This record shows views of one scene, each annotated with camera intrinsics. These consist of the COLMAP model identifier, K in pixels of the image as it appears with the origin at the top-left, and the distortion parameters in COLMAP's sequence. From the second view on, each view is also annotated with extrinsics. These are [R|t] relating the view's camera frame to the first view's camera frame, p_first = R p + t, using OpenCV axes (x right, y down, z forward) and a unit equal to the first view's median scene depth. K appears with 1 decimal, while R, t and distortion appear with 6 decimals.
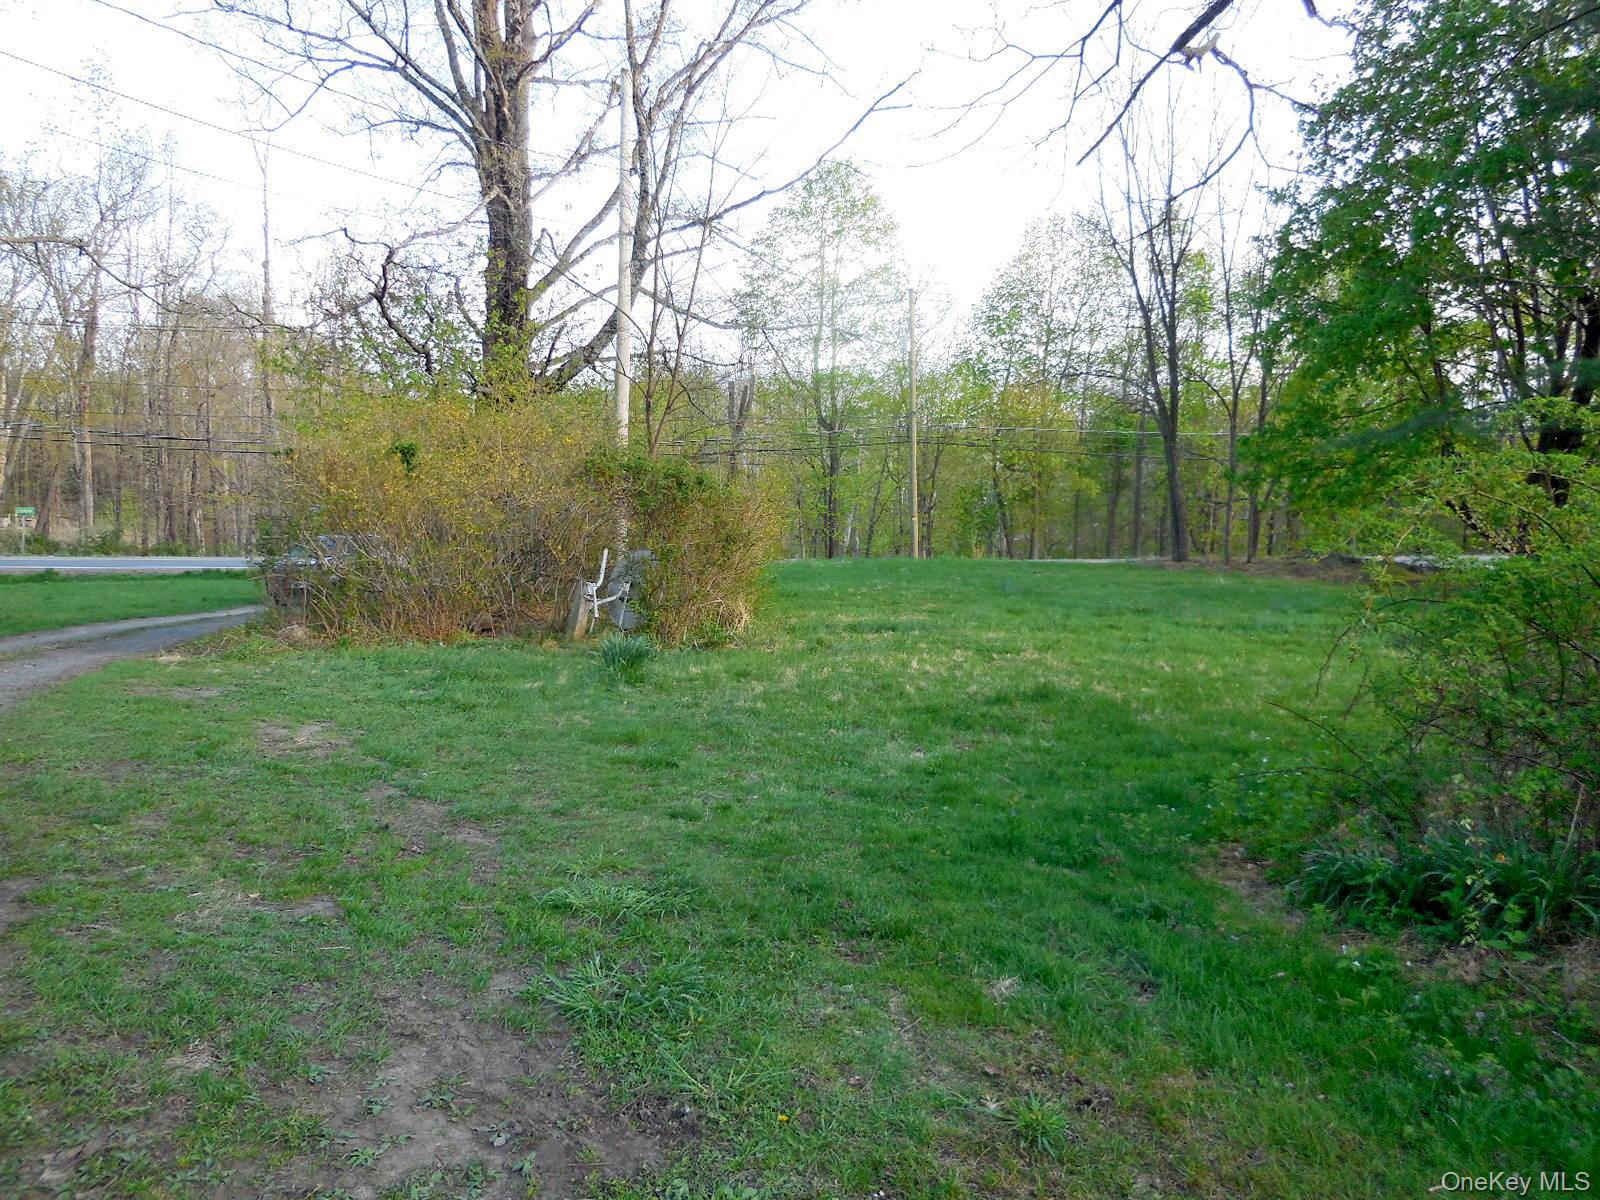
lens RADIAL K [[1186.2, 0, 796.7], [0, 1186.2, 596.9], [0, 0, 1]] dist [-0.012161, 0.008380]
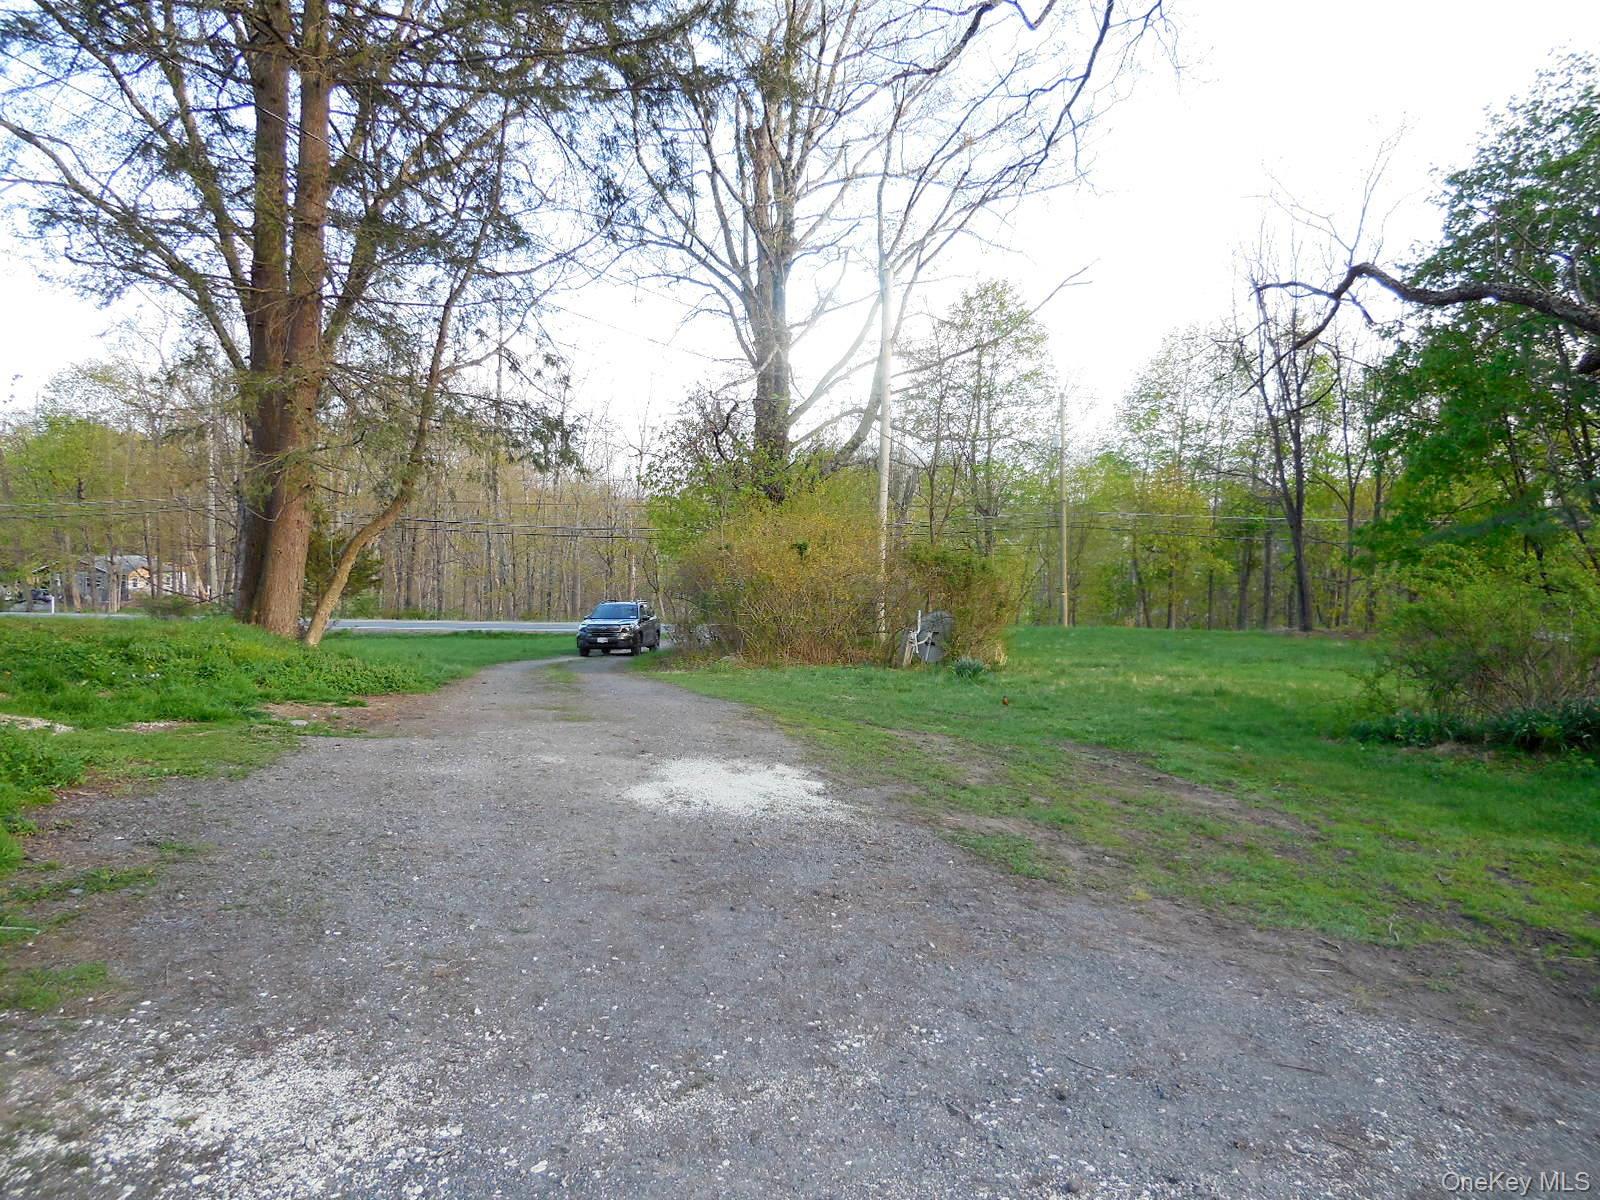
lens RADIAL K [[1186.2, 0, 805.2], [0, 1186.2, 601.8], [0, 0, 1]] dist [-0.012161, 0.008380]
pose [[0.995883, 0.009120, -0.090191, -0.043039], [-0.014406, 0.998205, -0.058127, 0.010470], [0.089499, 0.059187, 0.994227, -0.140084]]
